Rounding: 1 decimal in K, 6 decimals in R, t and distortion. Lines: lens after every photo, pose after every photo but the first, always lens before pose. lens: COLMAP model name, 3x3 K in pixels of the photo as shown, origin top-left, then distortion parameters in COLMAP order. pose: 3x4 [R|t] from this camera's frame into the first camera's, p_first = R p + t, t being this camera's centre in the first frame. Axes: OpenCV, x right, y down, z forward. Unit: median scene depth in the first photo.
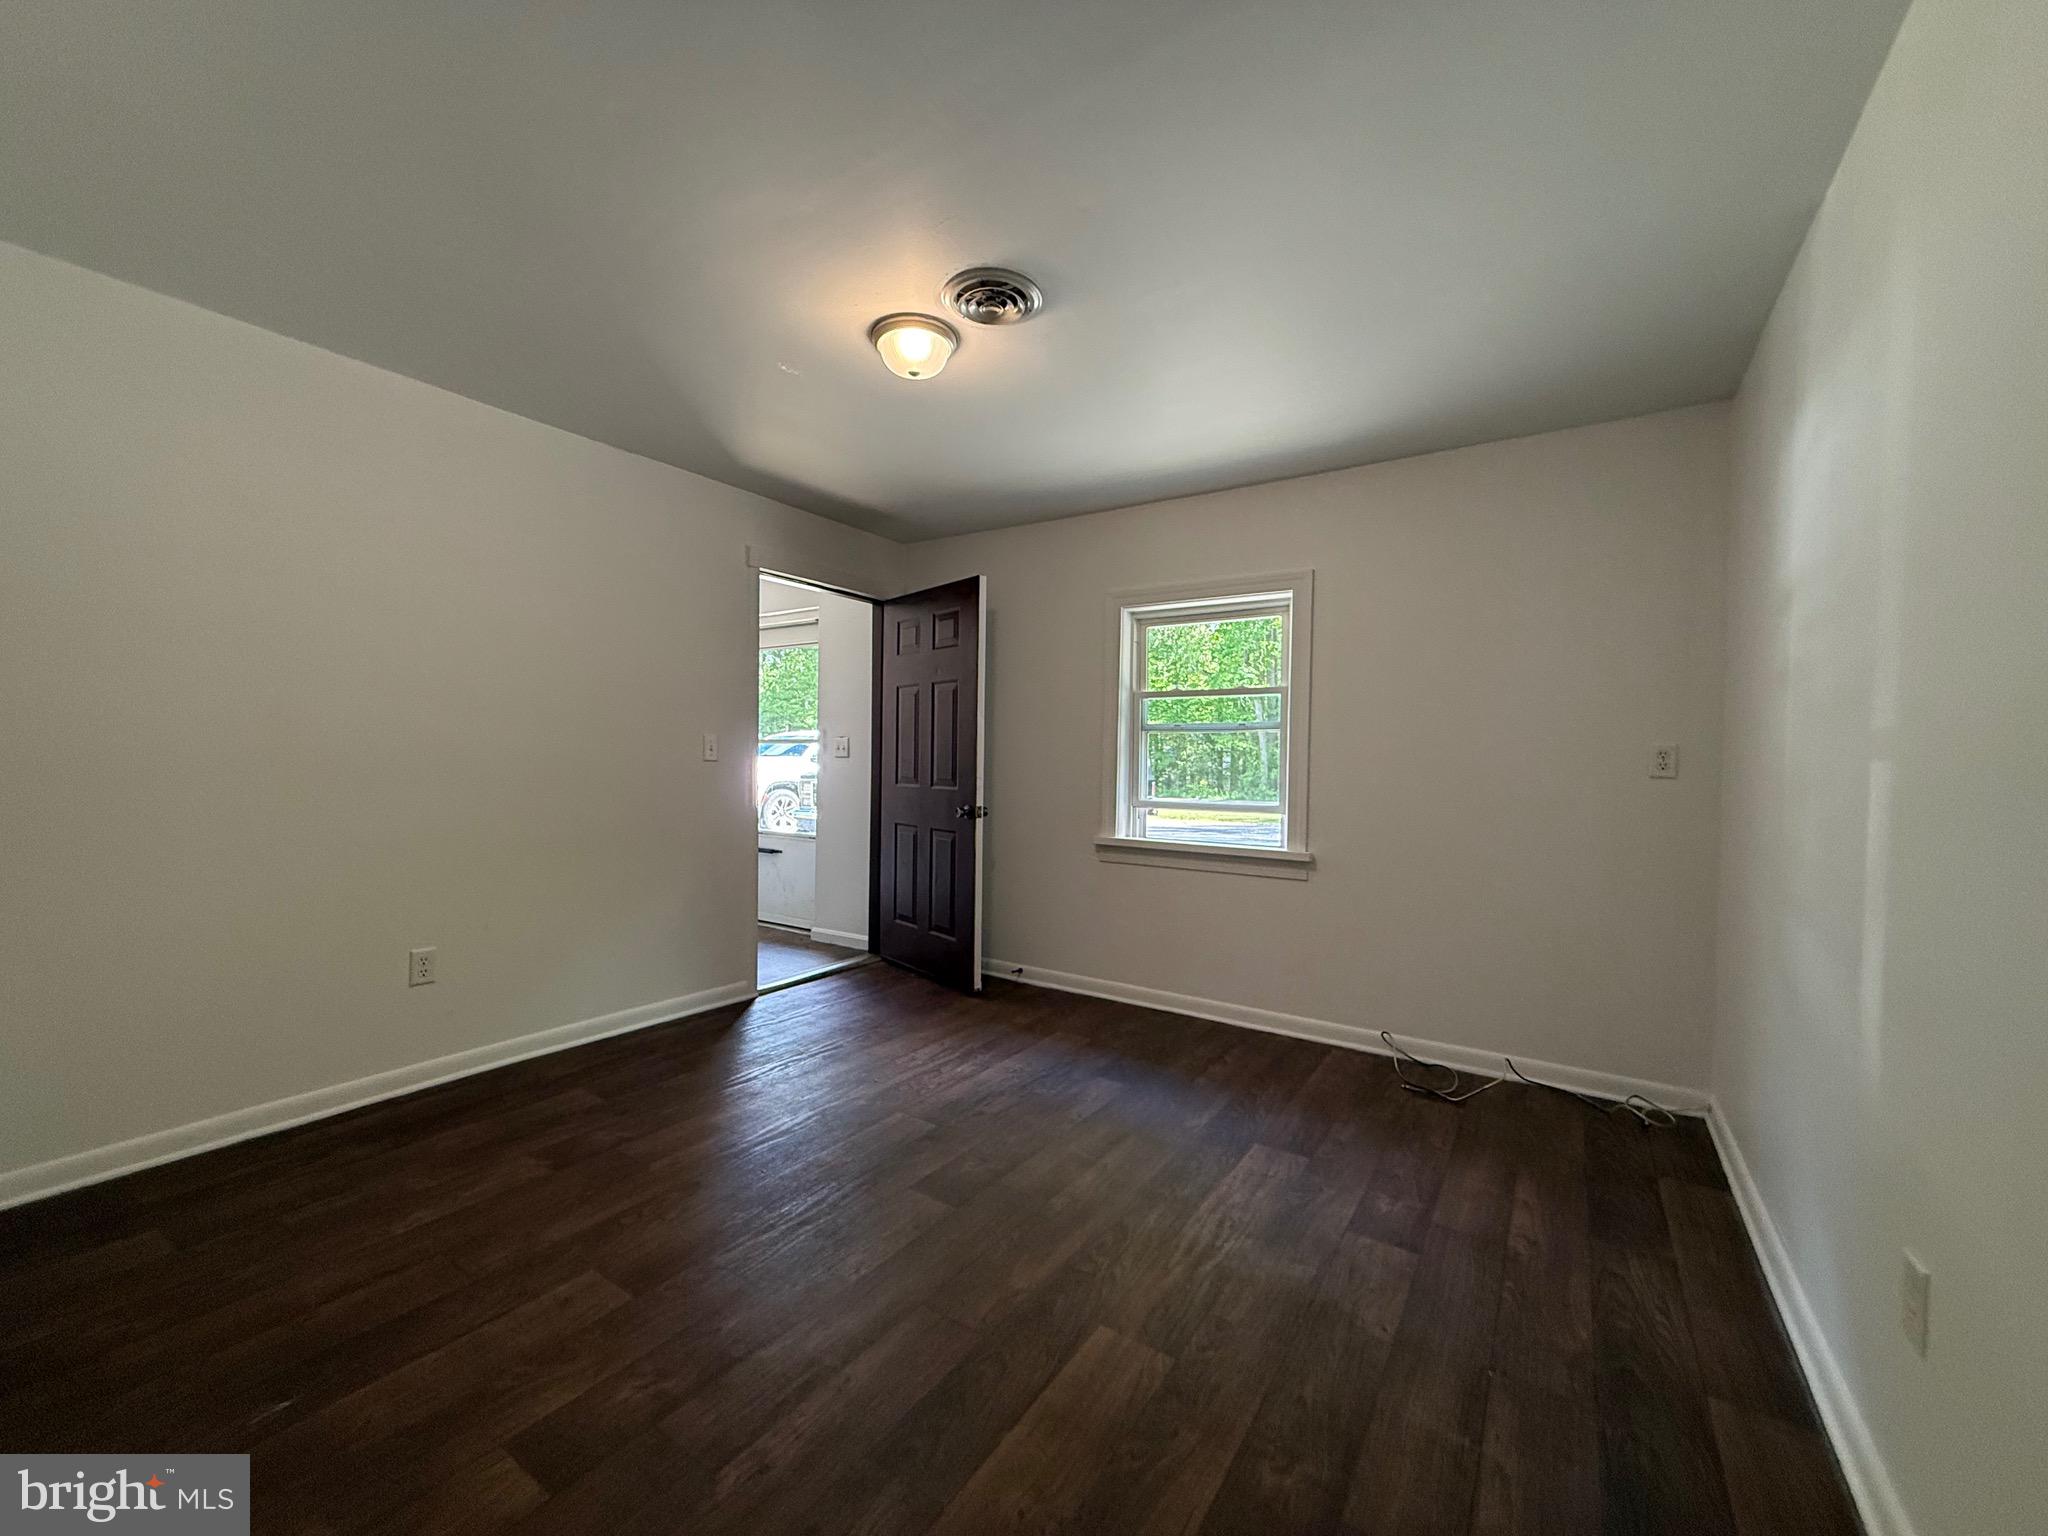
lens RADIAL K [[836.5, 0, 1024.0], [0, 836.5, 768.0], [0, 0, 1]] dist [0.000044, 0.000052]
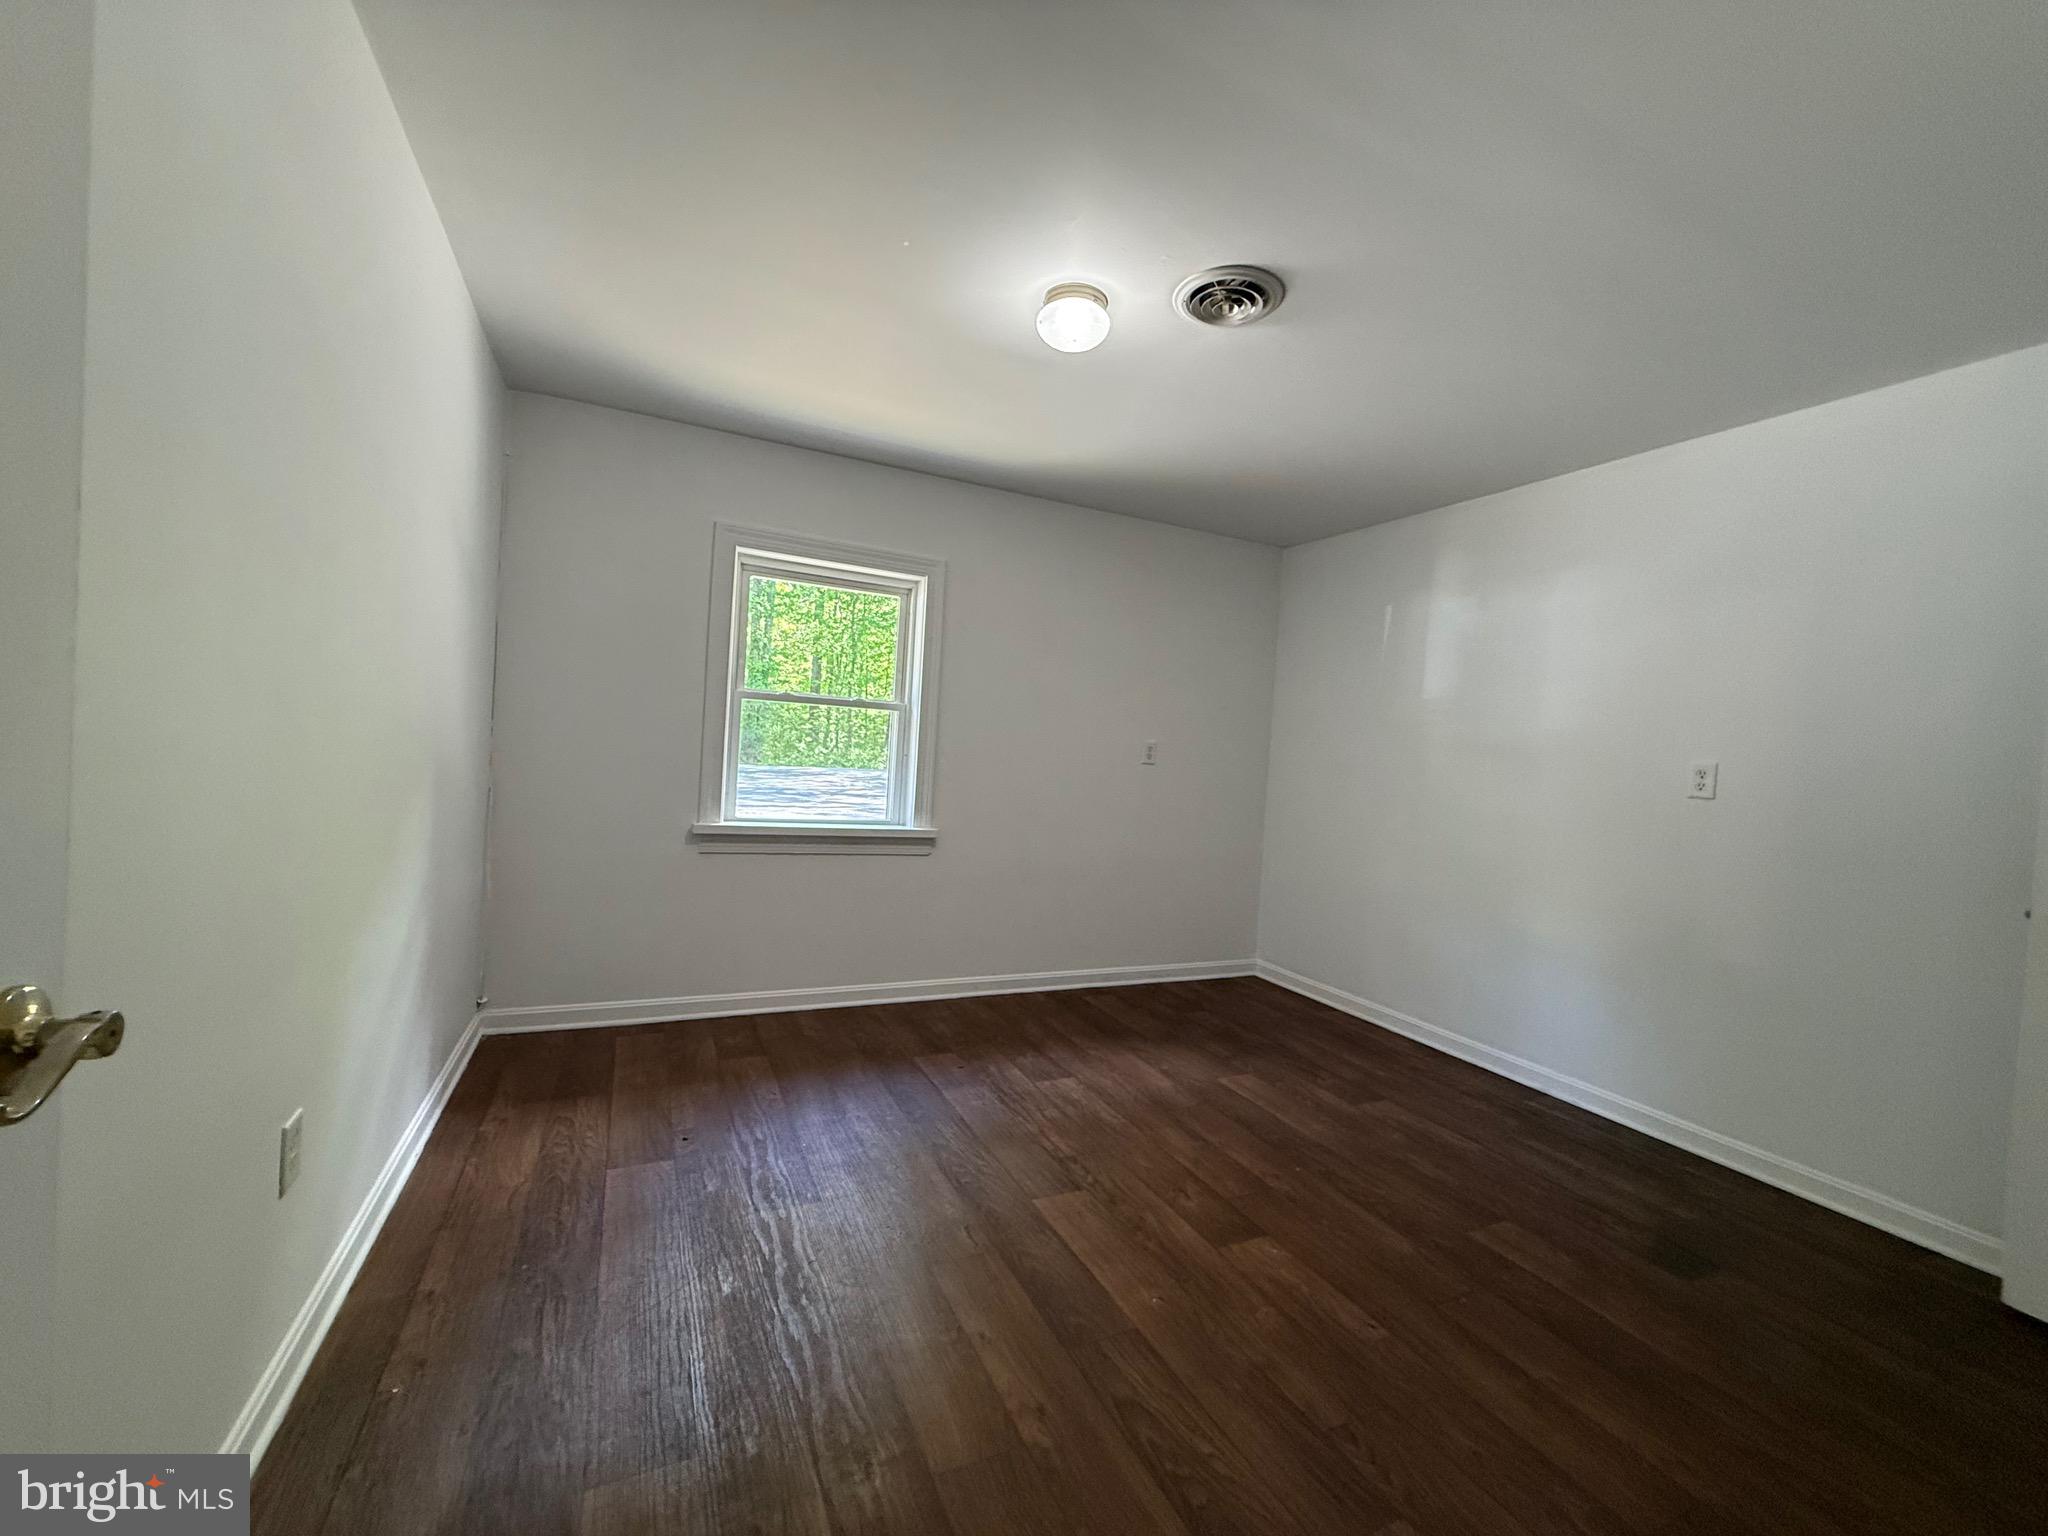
lens RADIAL K [[836.5, 0, 1024.0], [0, 836.5, 768.0], [0, 0, 1]] dist [0.000044, 0.000052]
pose [[0.536336, 0.001397, 0.844003, -0.487607], [-0.042368, 0.998782, 0.025270, -0.007749], [-0.842940, -0.049312, 0.535742, 0.336604]]
